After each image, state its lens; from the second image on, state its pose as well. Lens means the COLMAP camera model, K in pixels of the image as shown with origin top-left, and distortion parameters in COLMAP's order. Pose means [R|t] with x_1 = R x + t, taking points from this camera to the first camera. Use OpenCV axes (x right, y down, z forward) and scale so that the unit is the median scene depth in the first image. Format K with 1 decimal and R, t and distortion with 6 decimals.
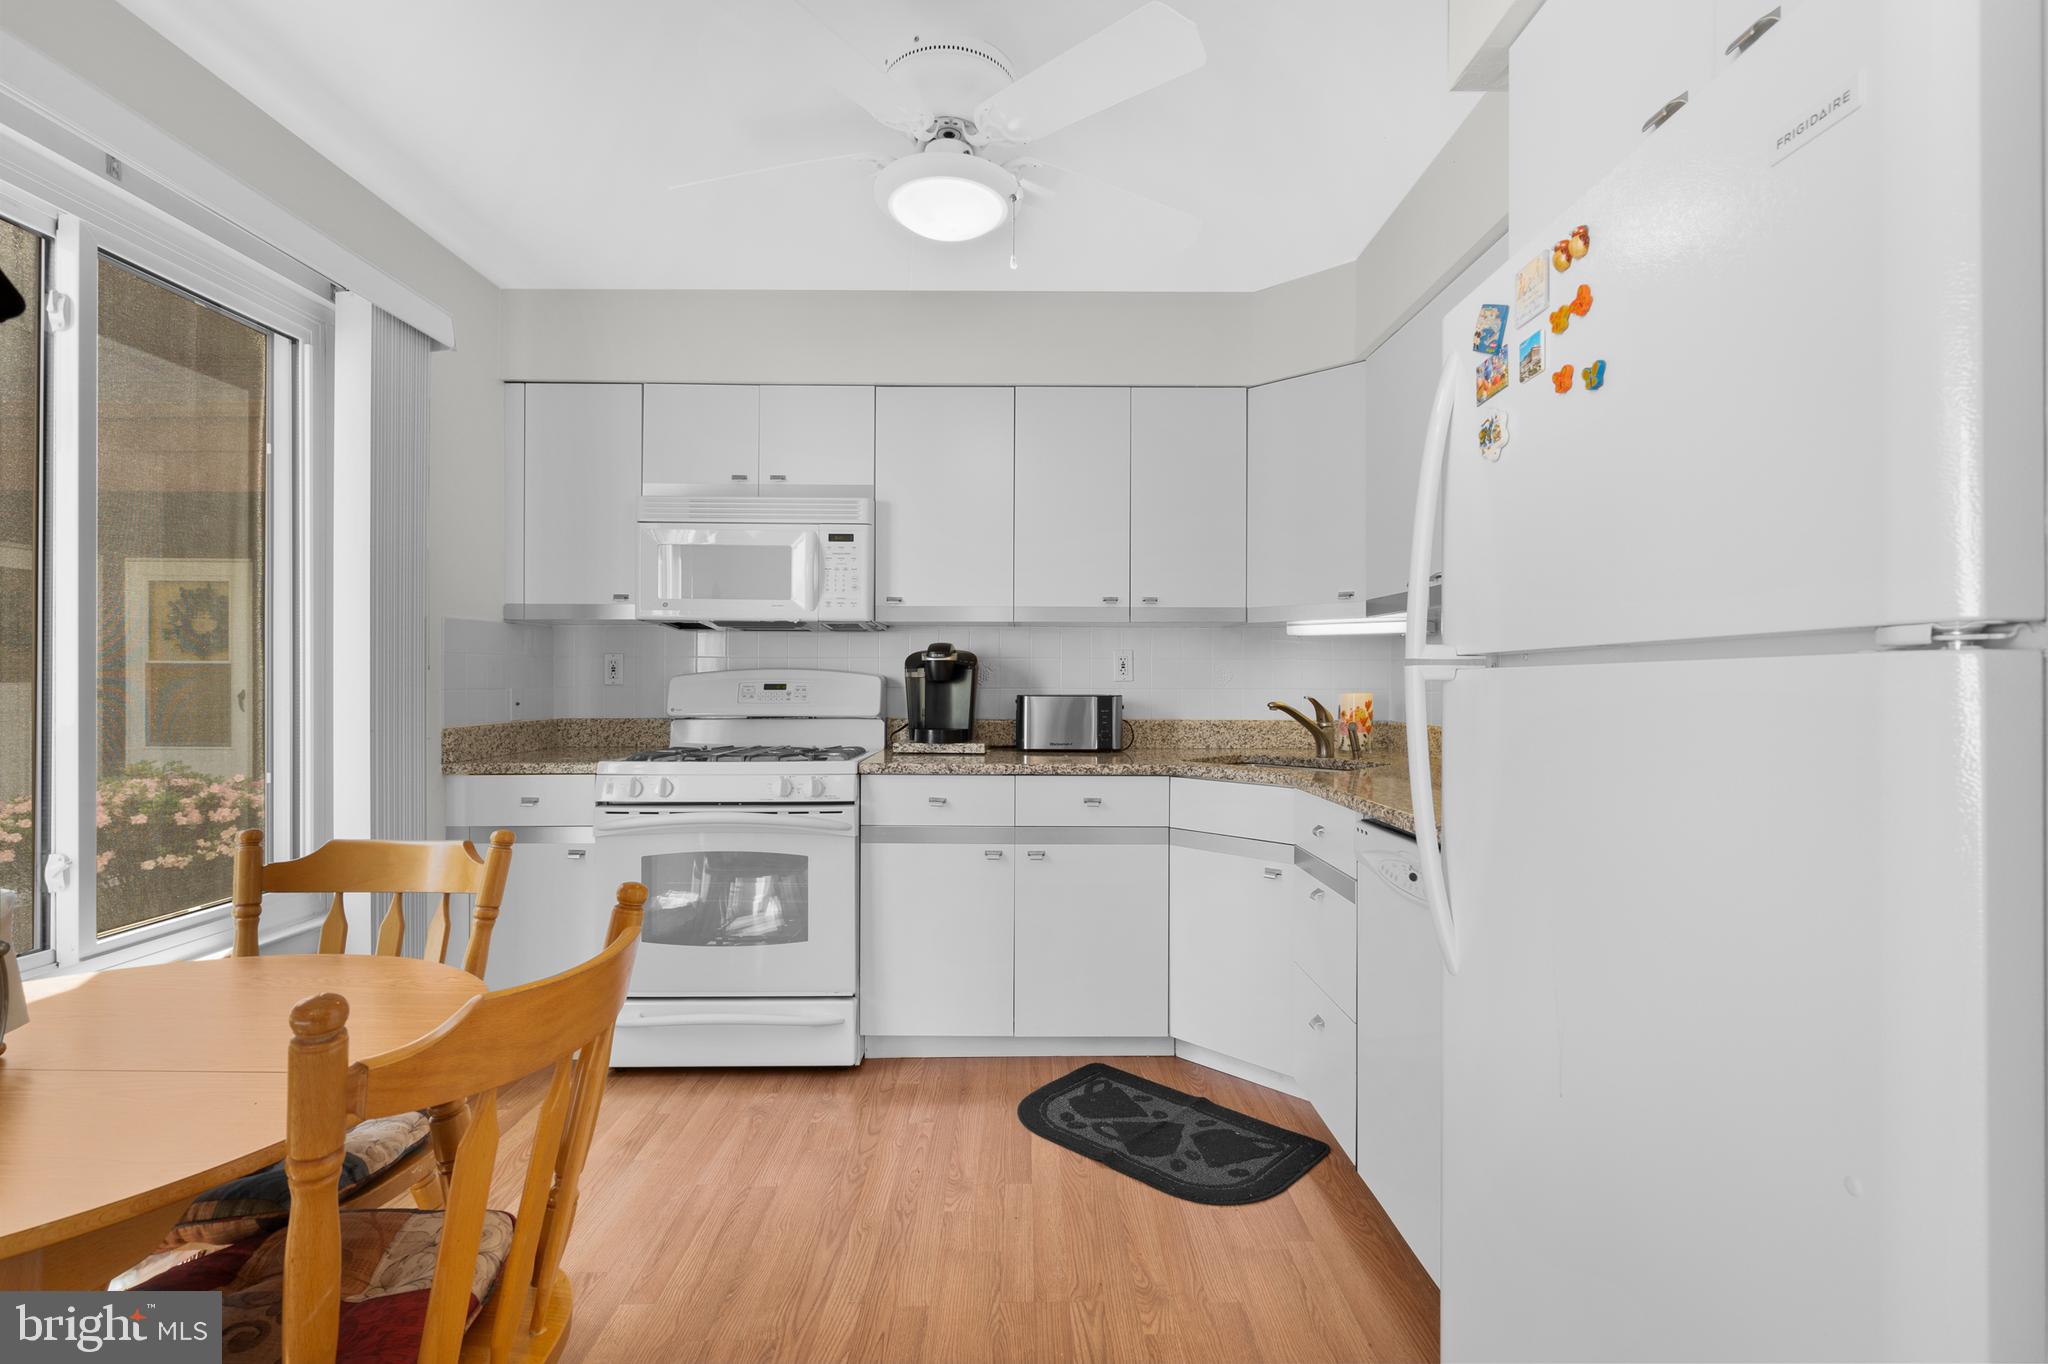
lens RADIAL K [[933.6, 0, 1023.2], [0, 933.6, 669.9], [0, 0, 1]] dist [0.000305, 0.000305]
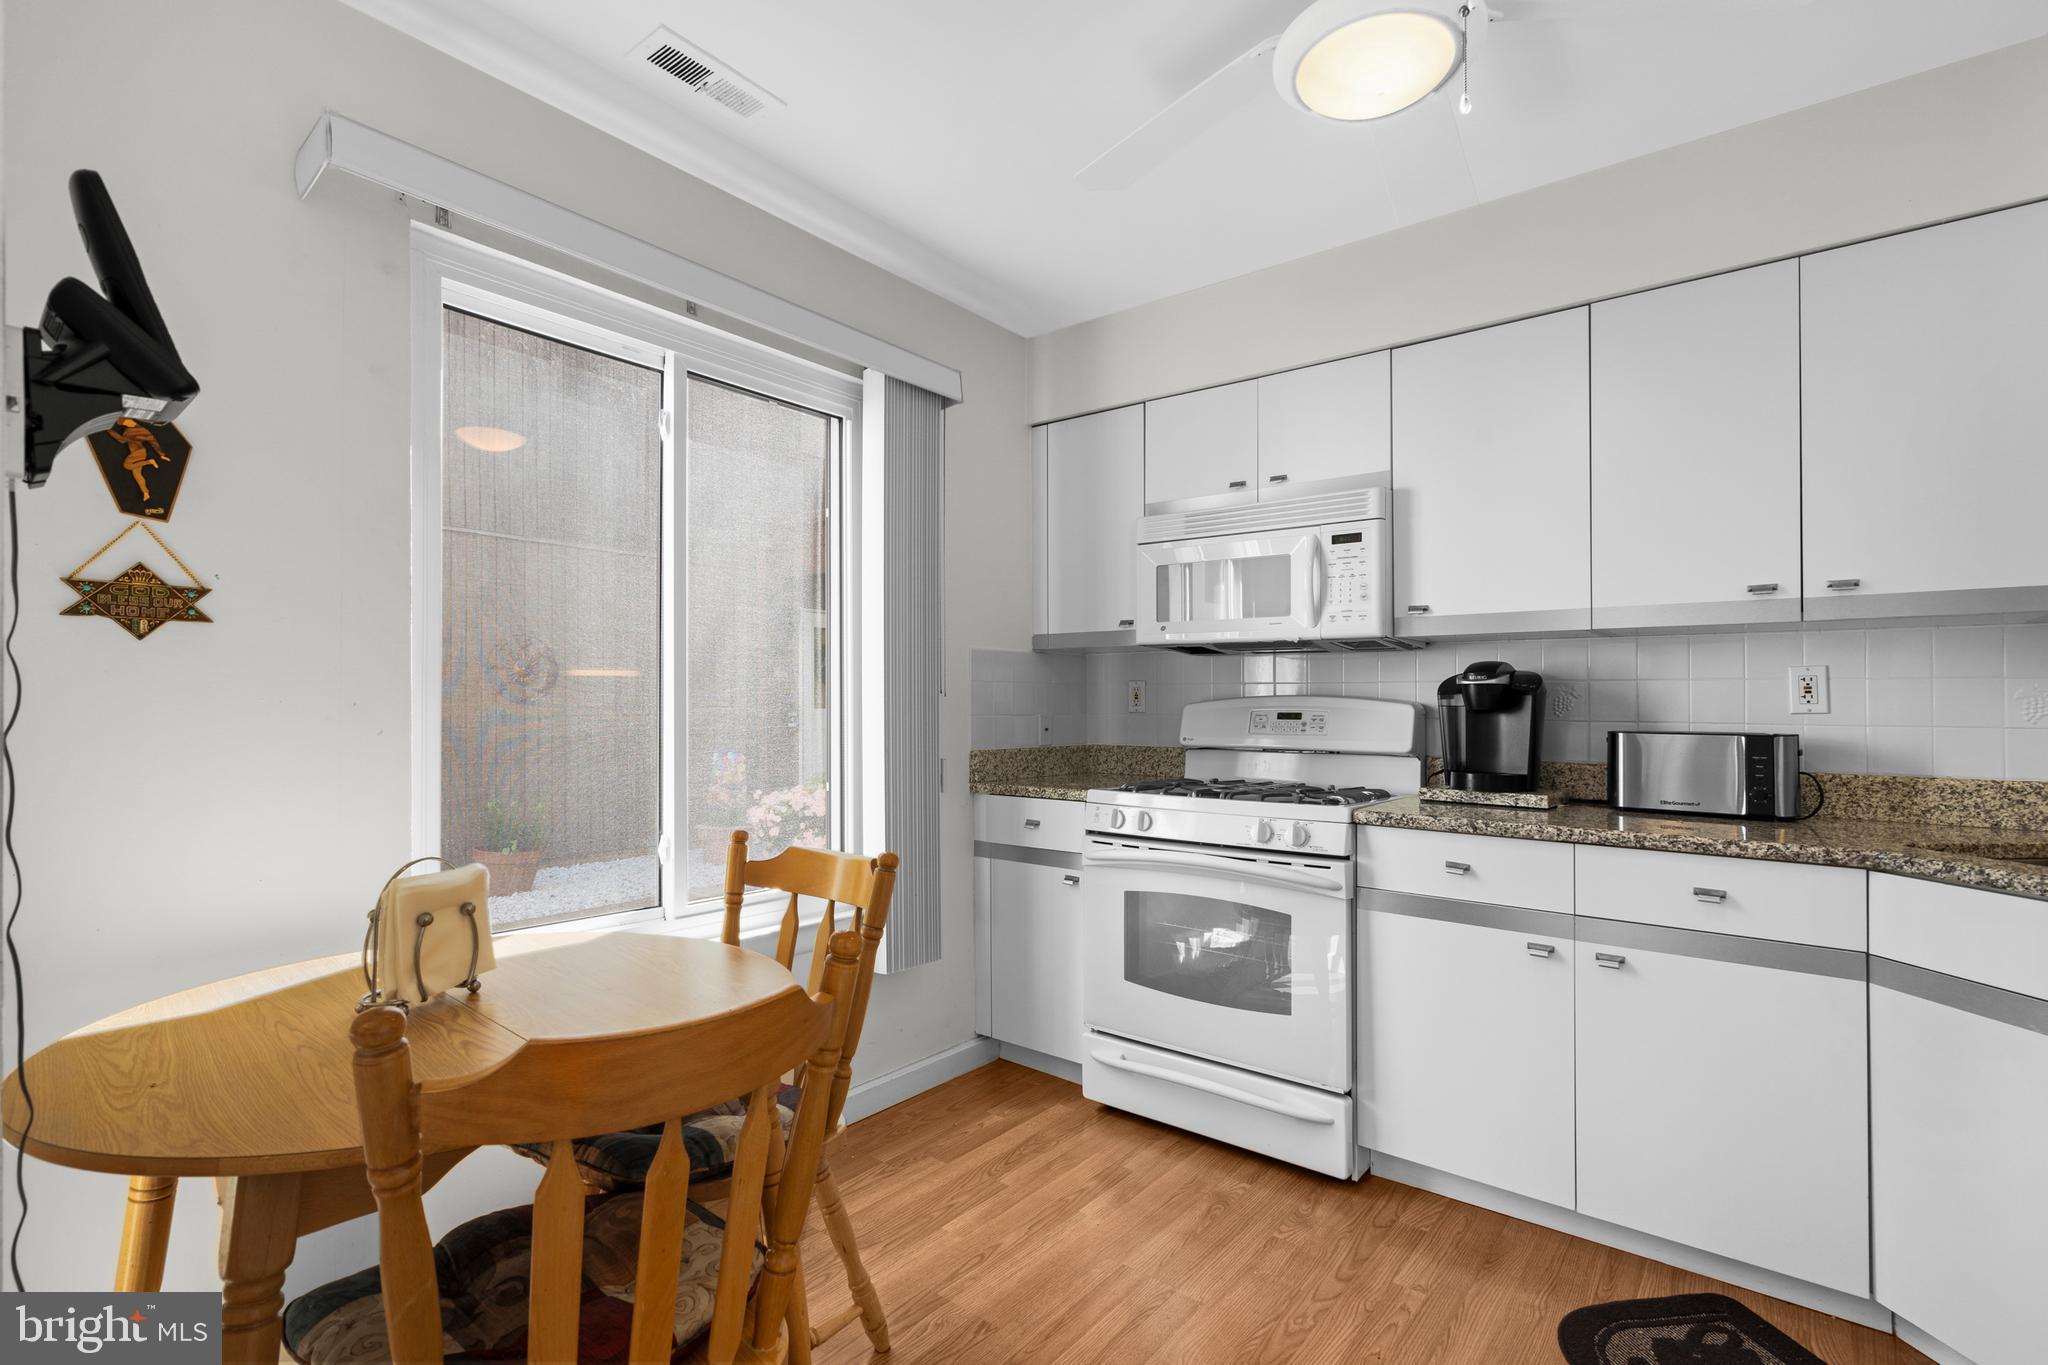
lens RADIAL K [[938.9, 0, 1022.6], [0, 938.9, 690.8], [0, 0, 1]] dist [0.002034, 0.001040]
pose [[0.773966, -0.006763, -0.633192, 0.118860], [0.000517, 0.999949, -0.010047, 0.003469], [0.633227, 0.007449, 0.773930, 0.175273]]
